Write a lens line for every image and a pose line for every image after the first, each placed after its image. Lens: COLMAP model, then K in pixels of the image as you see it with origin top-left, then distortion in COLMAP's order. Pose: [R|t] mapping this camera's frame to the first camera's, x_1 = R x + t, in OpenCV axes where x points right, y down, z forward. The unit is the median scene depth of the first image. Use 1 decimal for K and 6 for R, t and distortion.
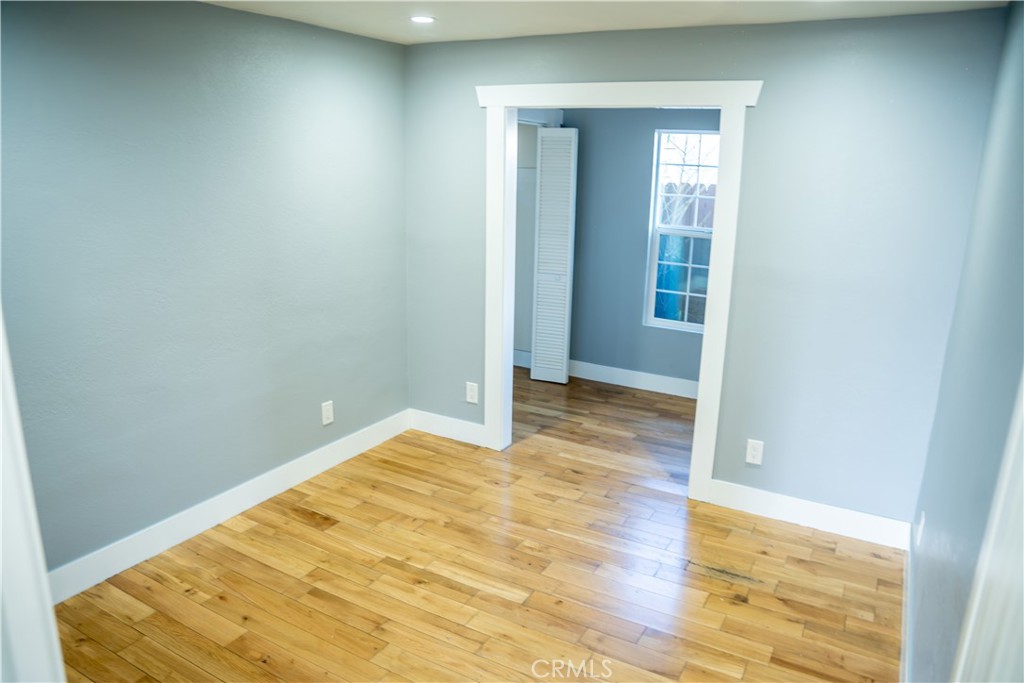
lens RADIAL K [[696.5, 0, 518.9], [0, 696.5, 343.0], [0, 0, 1]] dist [-0.153047, 0.031308]
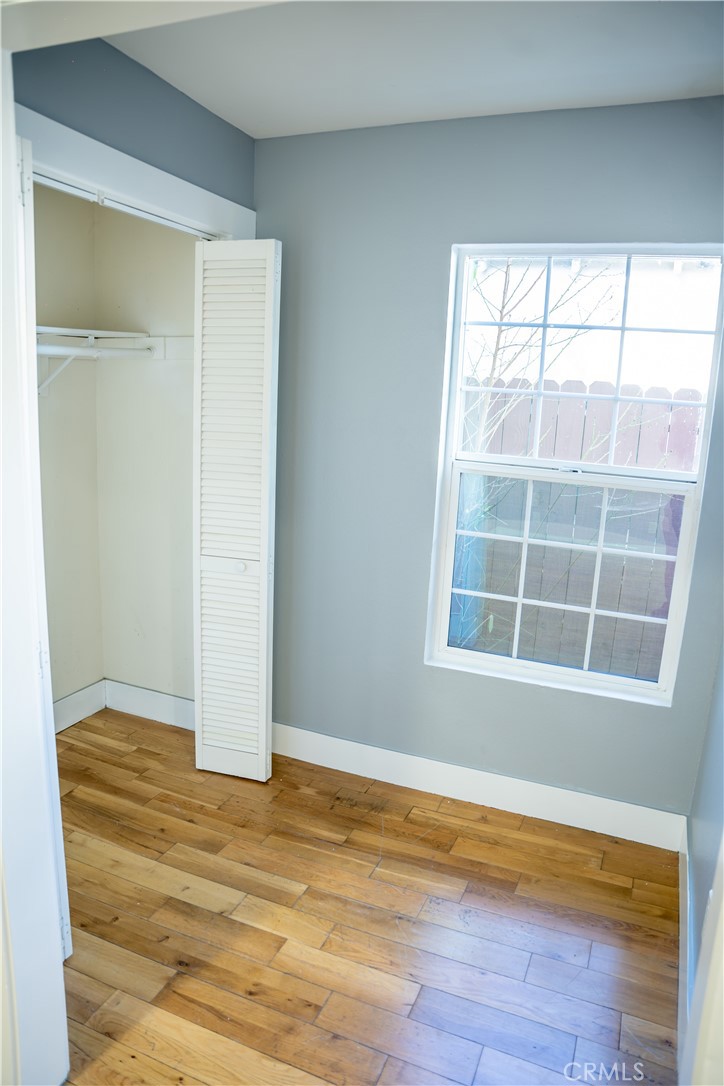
lens RADIAL K [[738.7, 0, 355.3], [0, 738.7, 541.5], [0, 0, 1]] dist [-0.153047, 0.031308]
pose [[0.994292, -0.004198, 0.106615, 0.081619], [0.009101, 0.998921, -0.045544, -0.090542], [-0.106308, 0.046254, 0.993257, 0.521741]]
